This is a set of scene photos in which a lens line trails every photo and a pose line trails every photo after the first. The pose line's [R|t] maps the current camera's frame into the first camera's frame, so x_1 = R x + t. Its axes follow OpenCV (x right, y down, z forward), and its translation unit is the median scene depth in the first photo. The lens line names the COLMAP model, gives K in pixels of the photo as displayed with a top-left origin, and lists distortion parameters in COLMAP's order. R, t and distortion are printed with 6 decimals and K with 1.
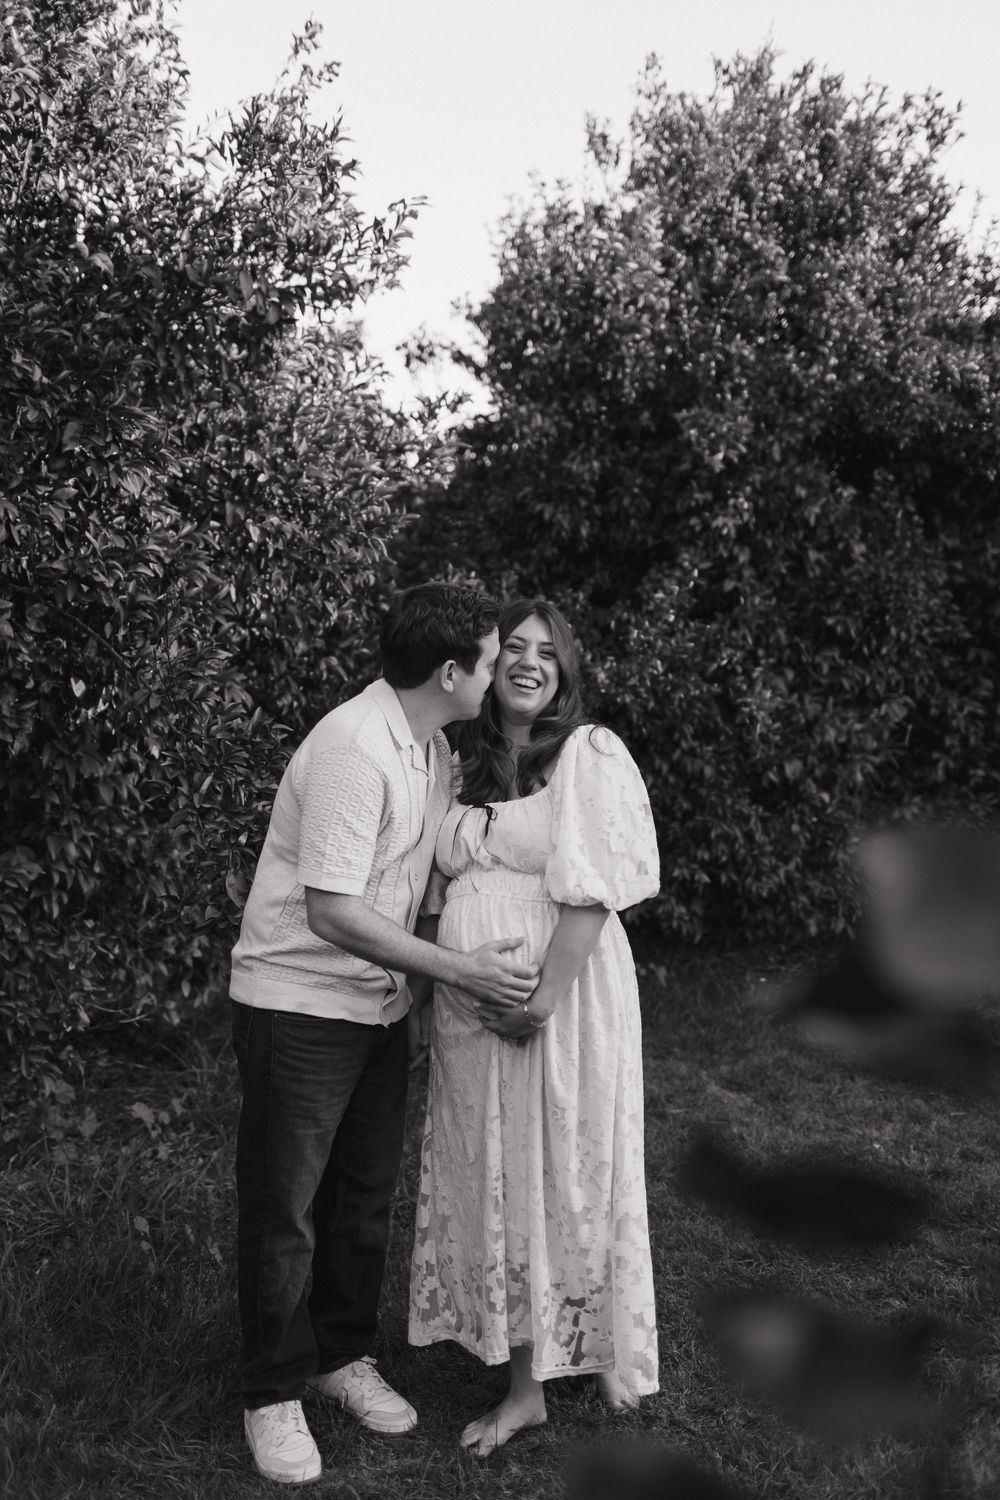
lens RADIAL K [[1370.3, 0, 481.2], [0, 1370.3, 744.9], [0, 0, 1]] dist [-0.004959, 0.015789]
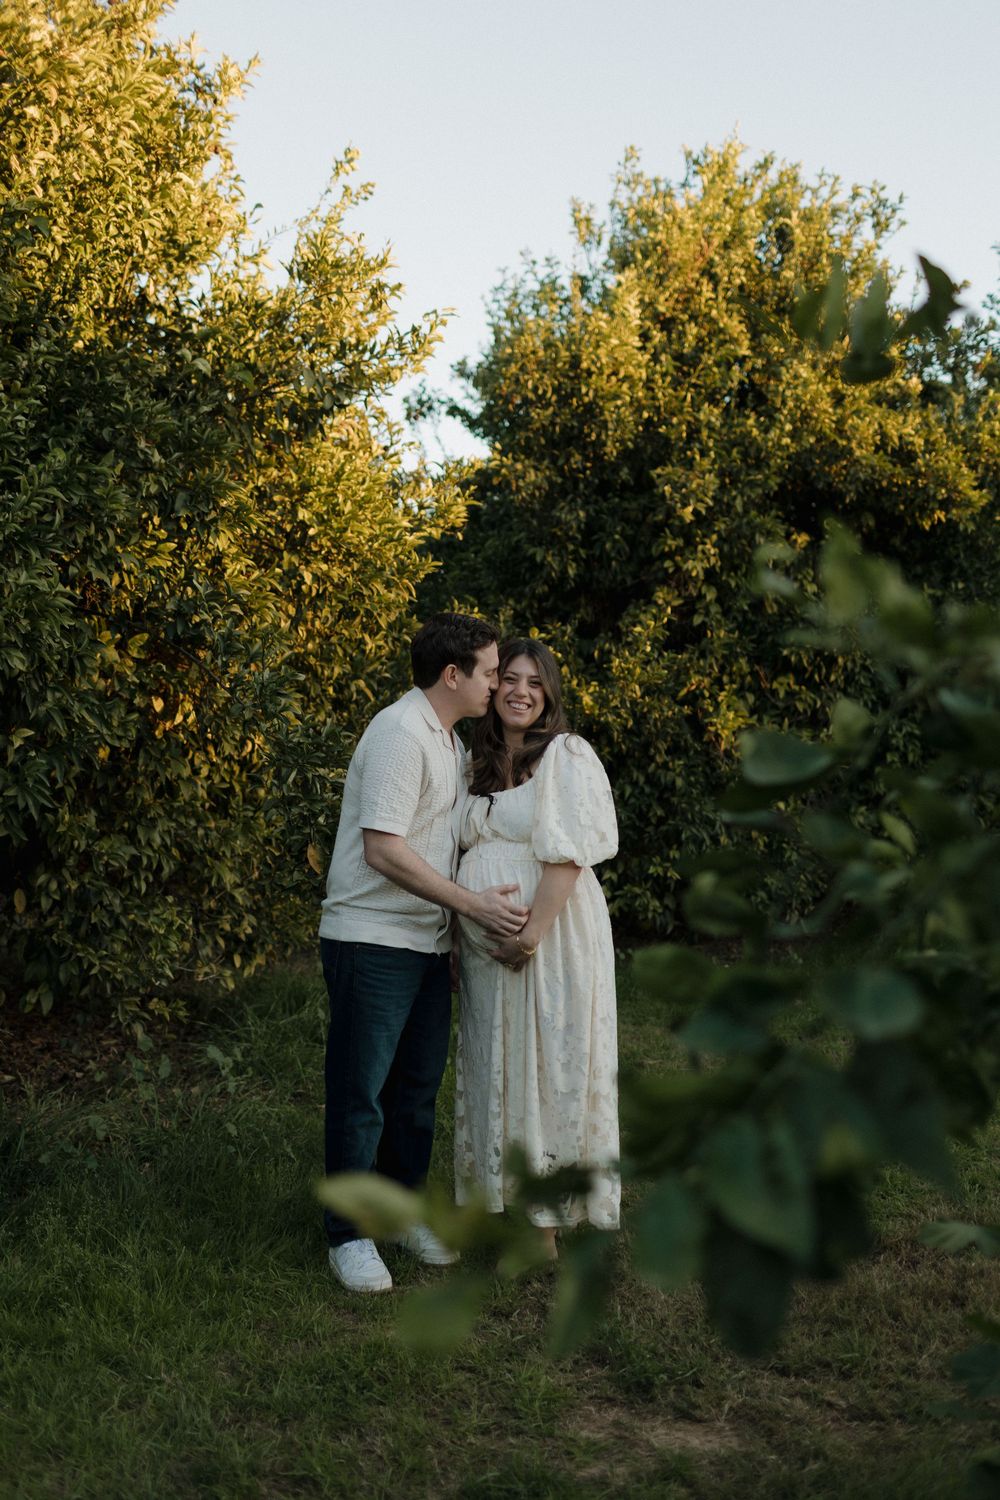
lens RADIAL K [[1370.3, 0, 481.2], [0, 1370.3, 744.9], [0, 0, 1]] dist [-0.004959, 0.015789]
pose [[0.999751, 0.005052, 0.021755, -0.027482], [-0.004632, 0.999803, -0.019289, 0.011957], [-0.021848, 0.019184, 0.999577, -0.156280]]
